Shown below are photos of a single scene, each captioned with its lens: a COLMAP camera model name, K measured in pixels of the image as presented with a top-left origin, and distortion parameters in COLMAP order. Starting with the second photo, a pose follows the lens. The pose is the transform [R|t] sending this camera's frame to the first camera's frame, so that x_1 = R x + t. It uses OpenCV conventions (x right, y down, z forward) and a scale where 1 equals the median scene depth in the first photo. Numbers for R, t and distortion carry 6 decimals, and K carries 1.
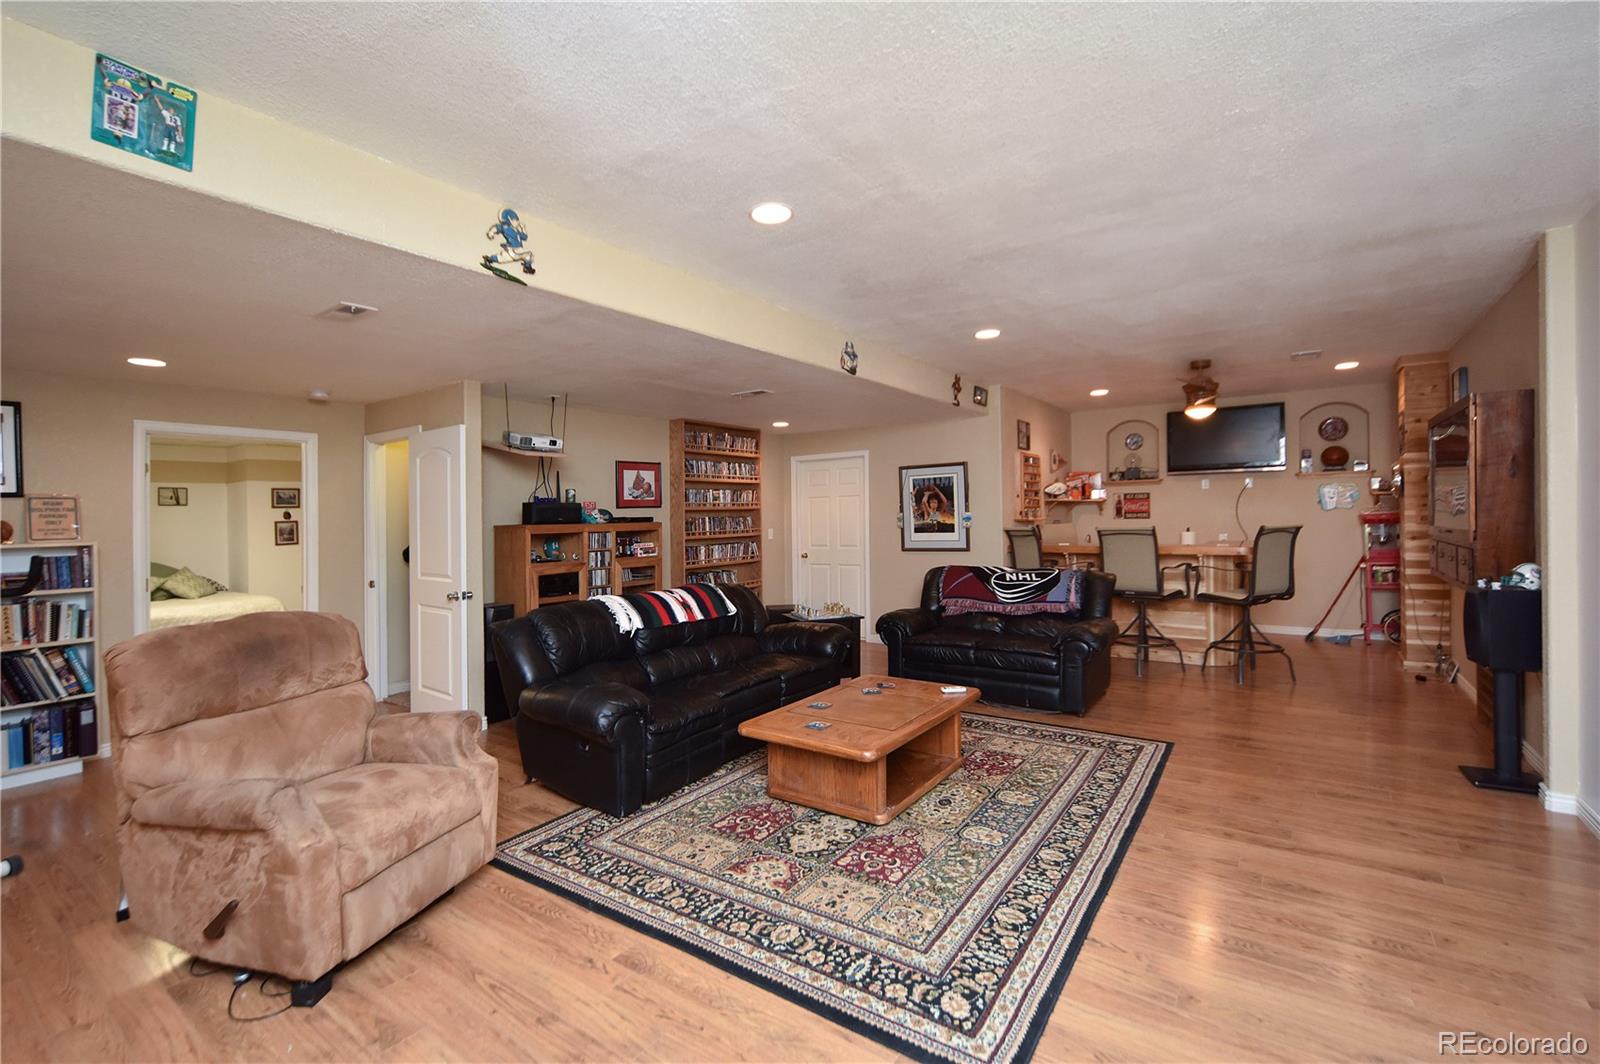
lens RADIAL K [[694.4, 0, 800.0], [0, 694.4, 532.0], [0, 0, 1]] dist [0.000030, -0.000052]
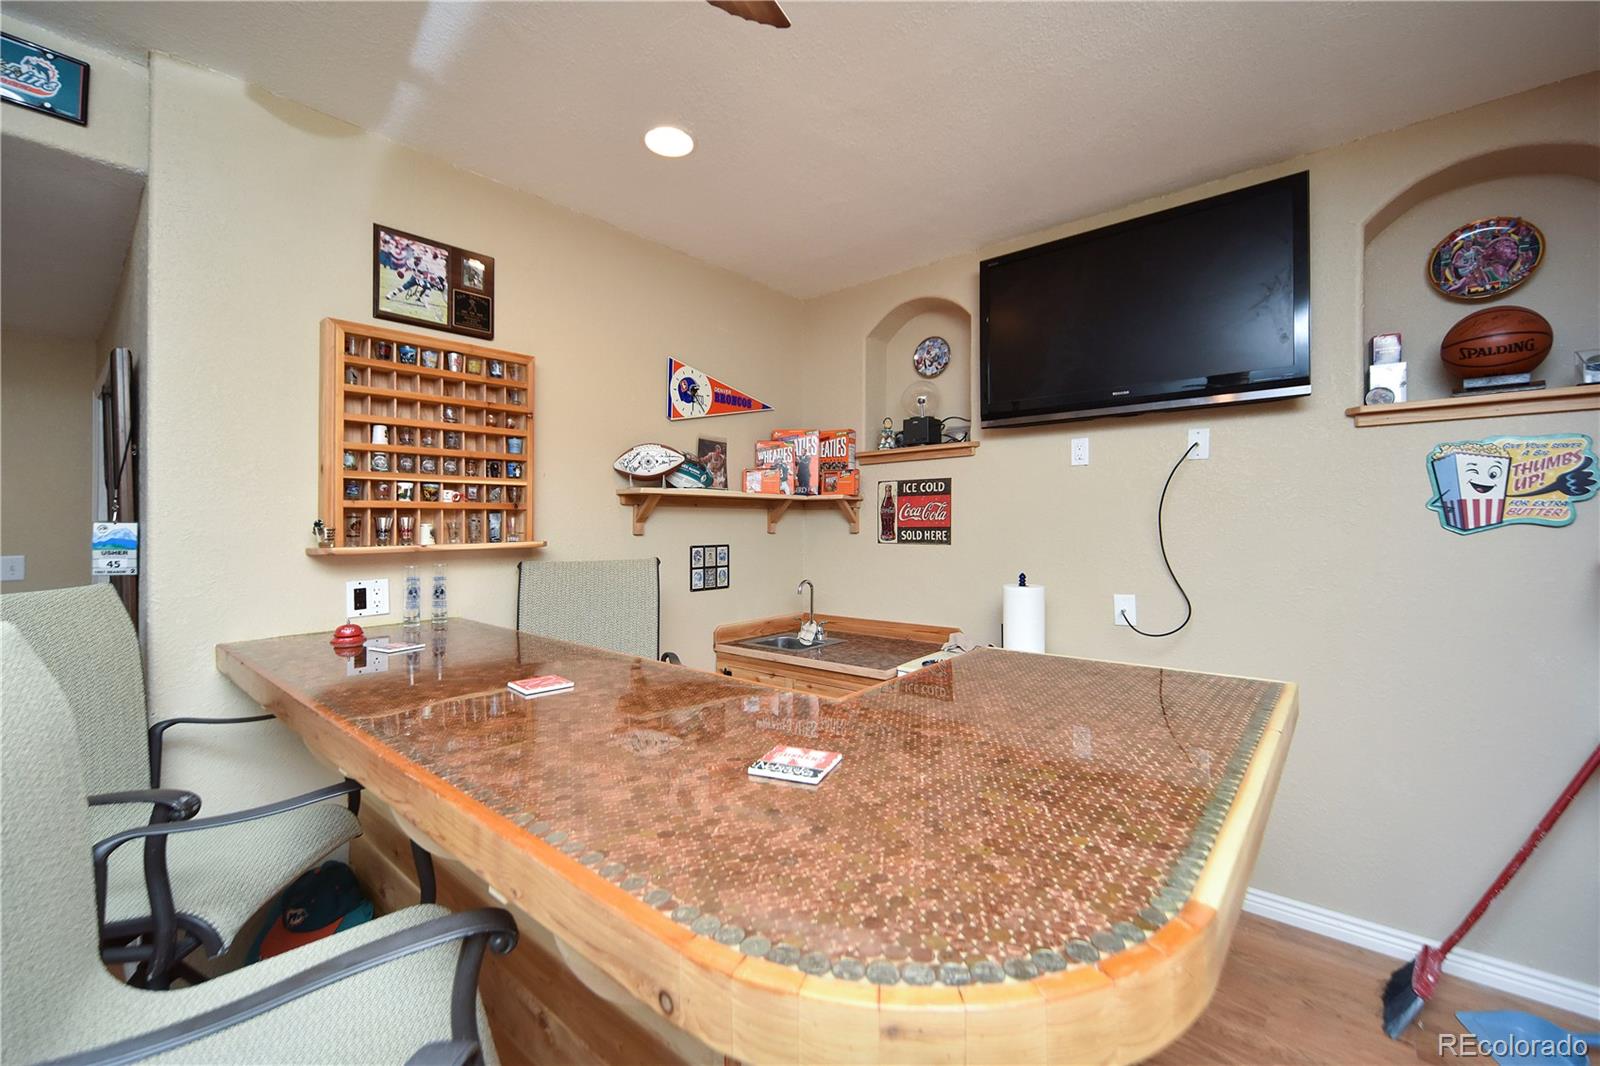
lens RADIAL K [[659.3, 0, 800.0], [0, 659.3, 533.0], [0, 0, 1]] dist [-0.000247, -0.000031]
pose [[0.995436, 0.017412, -0.093834, 0.441238], [-0.017604, 0.999844, -0.001218, -0.023032], [0.093798, 0.002865, 0.995587, 0.603865]]
